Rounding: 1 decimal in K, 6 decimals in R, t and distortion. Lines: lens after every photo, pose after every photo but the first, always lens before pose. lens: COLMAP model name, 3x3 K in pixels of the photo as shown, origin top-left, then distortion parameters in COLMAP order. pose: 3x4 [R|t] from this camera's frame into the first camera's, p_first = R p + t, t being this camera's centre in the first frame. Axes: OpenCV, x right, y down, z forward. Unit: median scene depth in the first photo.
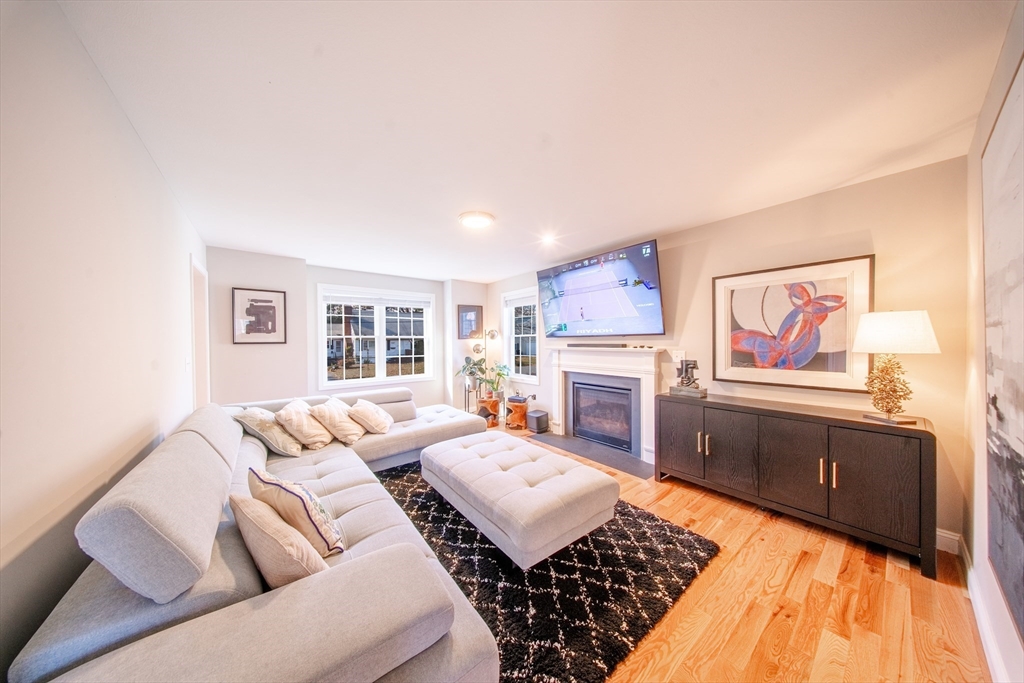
lens RADIAL K [[304.7, 0, 501.1], [0, 304.7, 344.4], [0, 0, 1]] dist [0.003450, -0.000114]
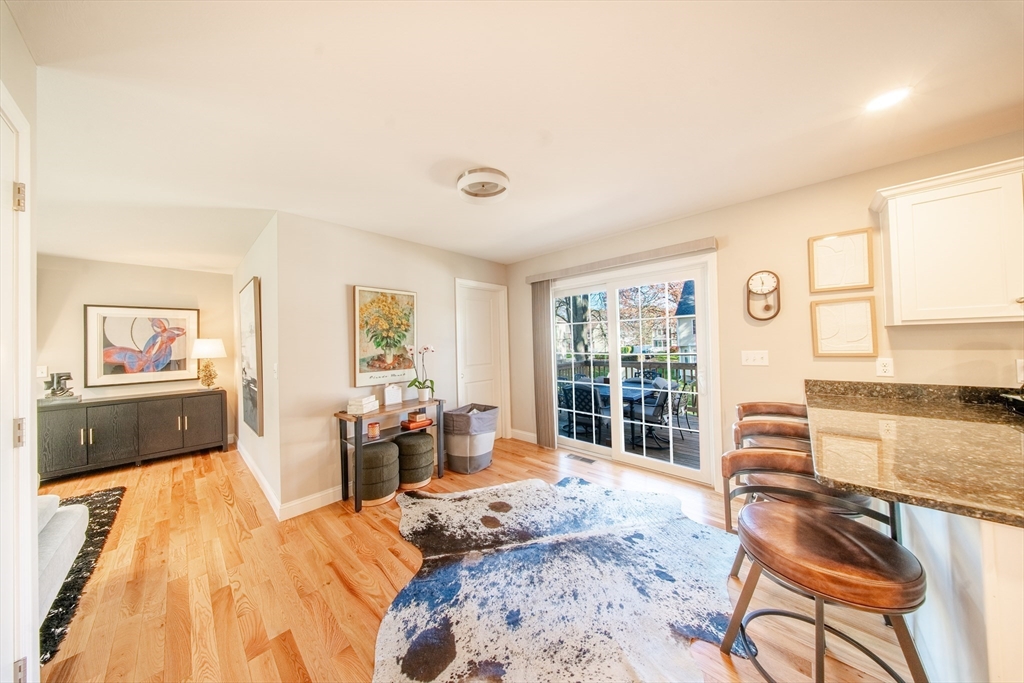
lens RADIAL K [[312.1, 0, 507.4], [0, 312.1, 337.6], [0, 0, 1]] dist [-0.000125, -0.000102]
pose [[-0.165334, 0.030058, 0.985779, -0.898883], [0.044396, 0.998749, -0.023007, 0.021539], [-0.985238, 0.039961, -0.166462, -0.512568]]
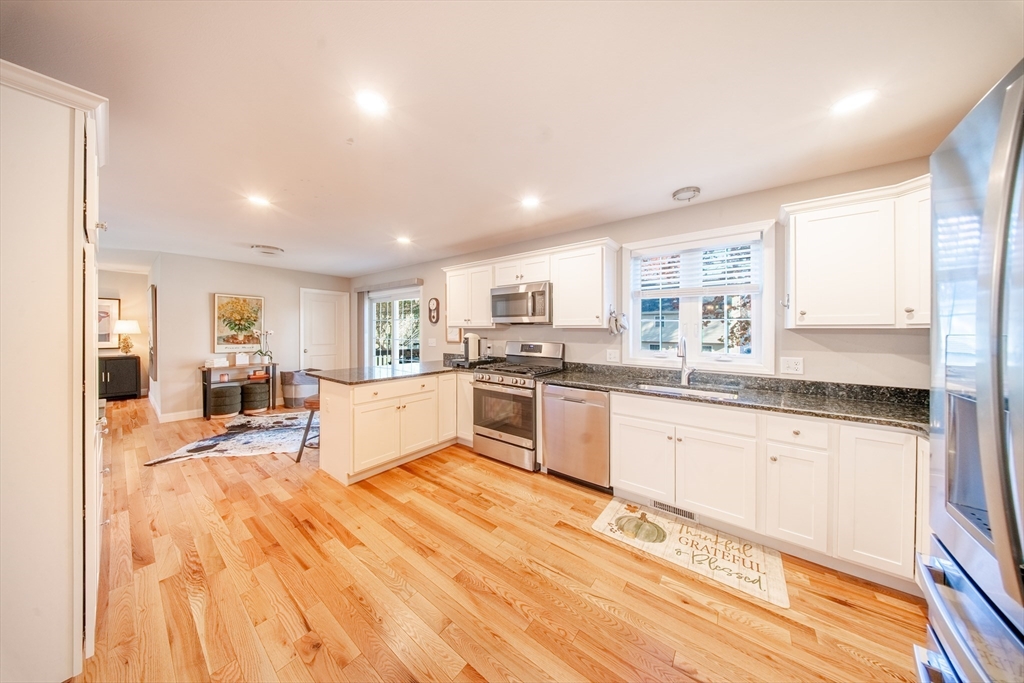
lens RADIAL K [[312.1, 0, 507.4], [0, 312.1, 337.6], [0, 0, 1]] dist [-0.000125, -0.000102]
pose [[-0.248161, -0.005923, 0.968701, -1.990032], [0.007984, 0.999935, 0.008160, 0.053164], [-0.968686, 0.009759, -0.248098, -1.412936]]
